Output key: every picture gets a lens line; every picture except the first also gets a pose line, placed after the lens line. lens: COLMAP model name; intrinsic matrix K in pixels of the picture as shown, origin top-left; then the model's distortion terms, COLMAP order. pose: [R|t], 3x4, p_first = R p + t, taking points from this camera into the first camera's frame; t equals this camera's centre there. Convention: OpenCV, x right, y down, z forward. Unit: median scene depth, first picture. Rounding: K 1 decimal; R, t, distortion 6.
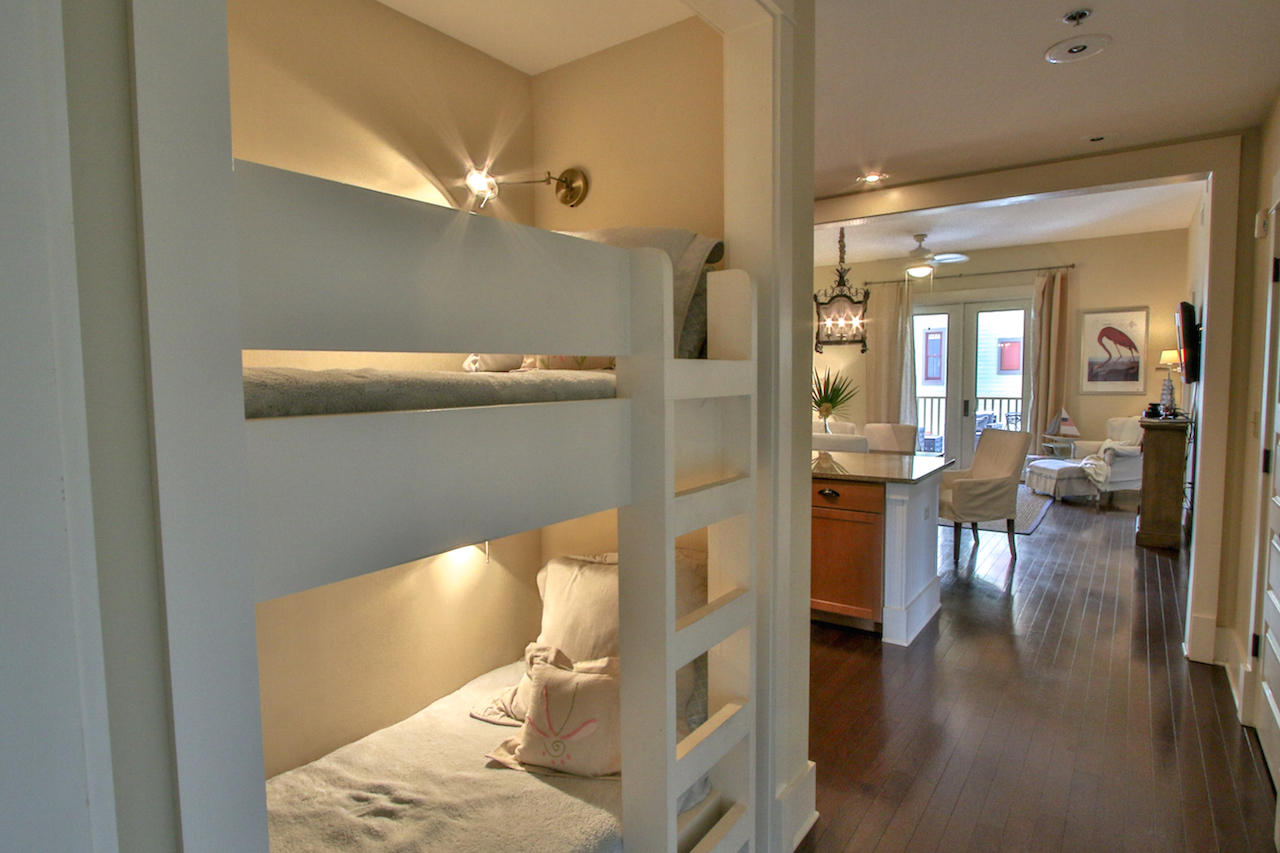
lens RADIAL K [[675.4, 0, 633.1], [0, 675.4, 426.7], [0, 0, 1]] dist [-0.018246, 0.005006]
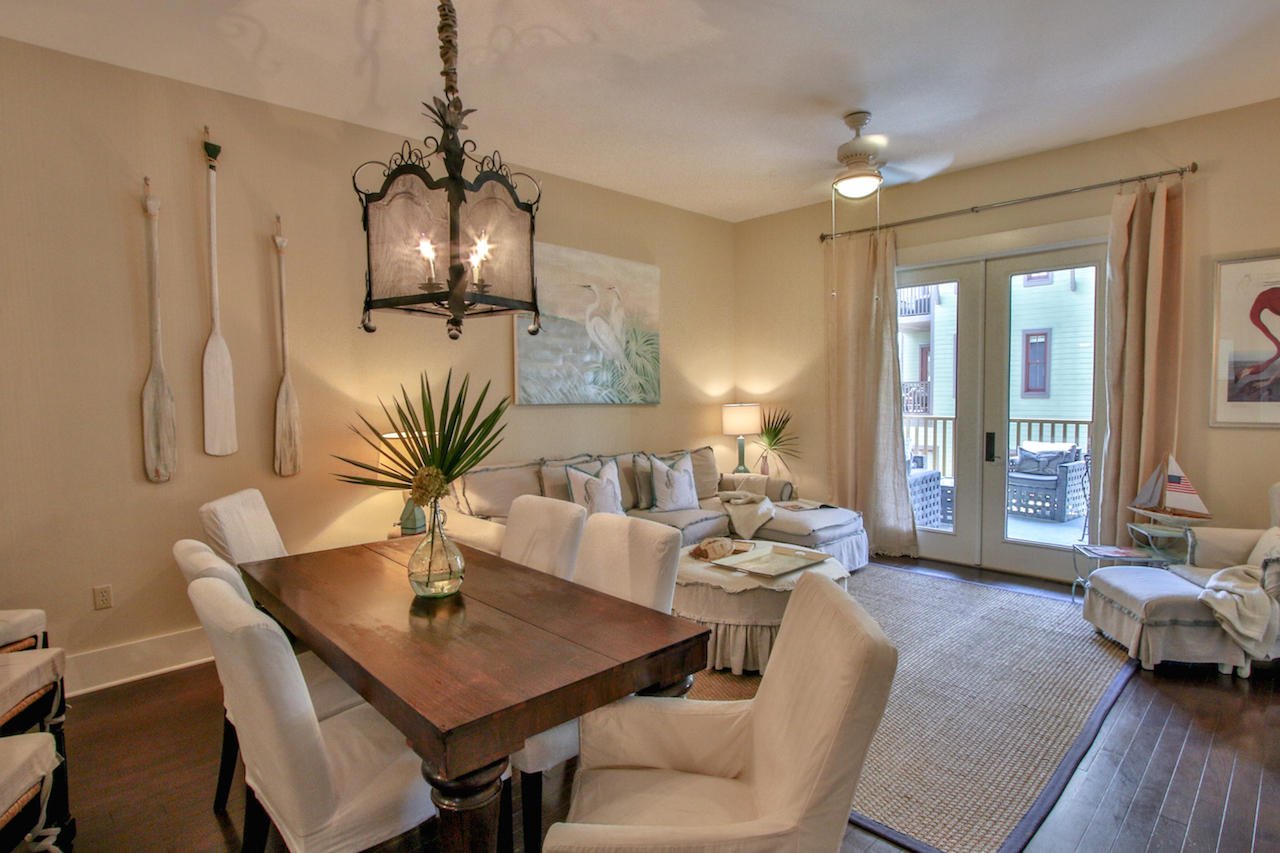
lens RADIAL K [[657.2, 0, 631.0], [0, 657.2, 427.6], [0, 0, 1]] dist [-0.022751, 0.000768]
pose [[0.985549, 0.010121, -0.169087, 0.332572], [-0.012089, 0.999871, -0.010616, -0.038868], [0.168957, 0.012507, 0.985544, 0.468260]]
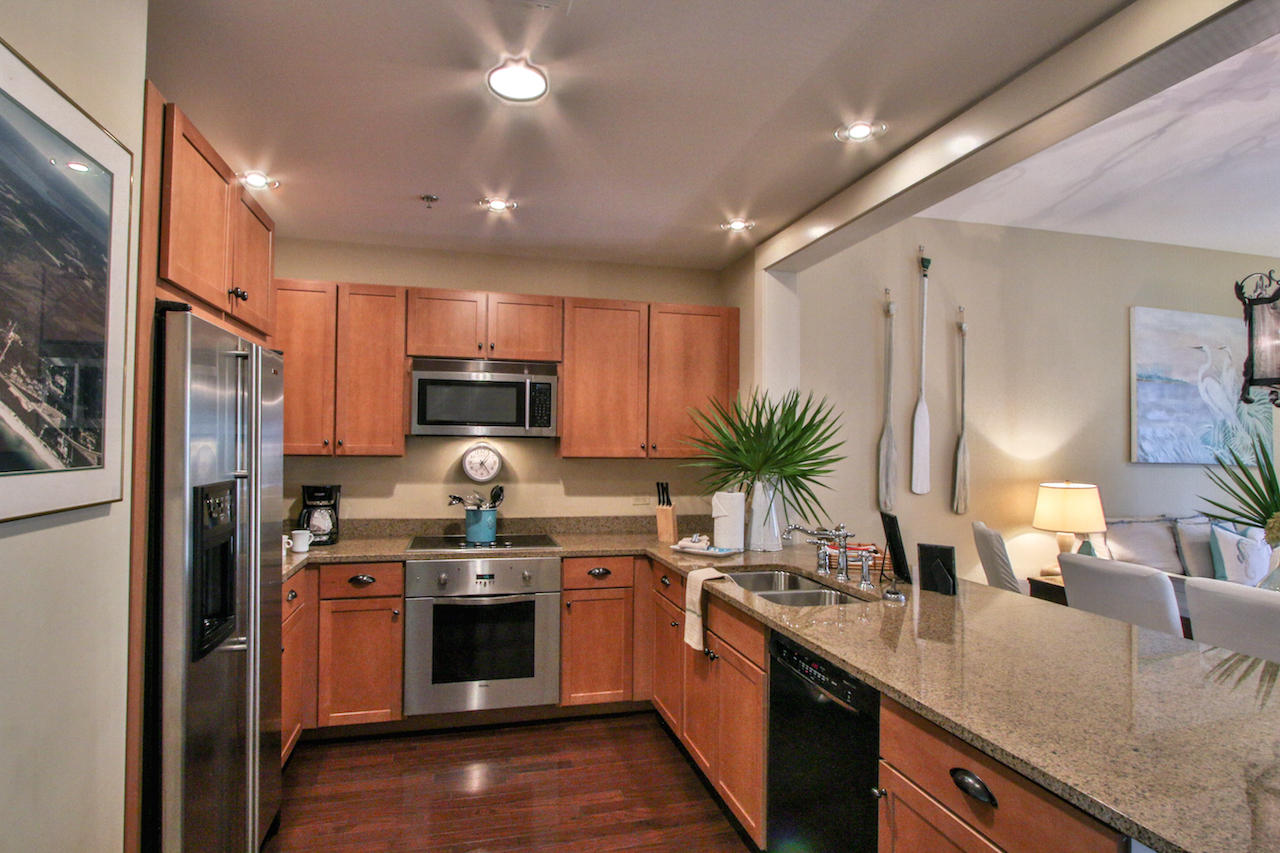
lens RADIAL K [[675.4, 0, 633.8], [0, 675.4, 431.0], [0, 0, 1]] dist [-0.018246, 0.005006]
pose [[0.780721, 0.007333, -0.624837, 0.247440], [-0.065810, 0.995335, -0.070547, -0.028791], [0.621405, 0.096198, 0.777562, 0.357053]]
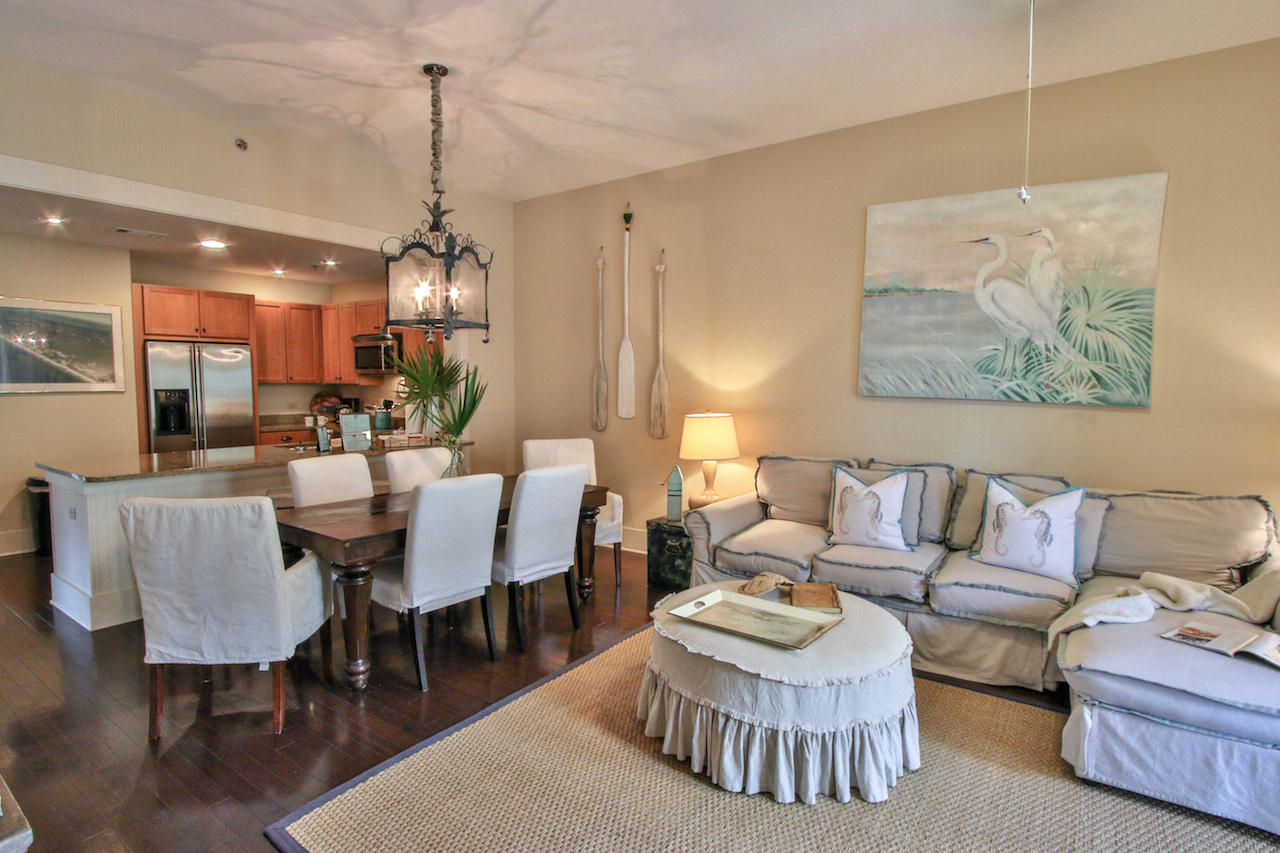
lens RADIAL K [[675.4, 0, 625.2], [0, 675.4, 428.5], [0, 0, 1]] dist [-0.018246, 0.005006]
pose [[0.001269, 0.096058, -0.995375, 0.498834], [-0.071283, 0.992852, 0.095723, -0.057145], [0.997455, 0.070832, 0.008107, 0.649211]]
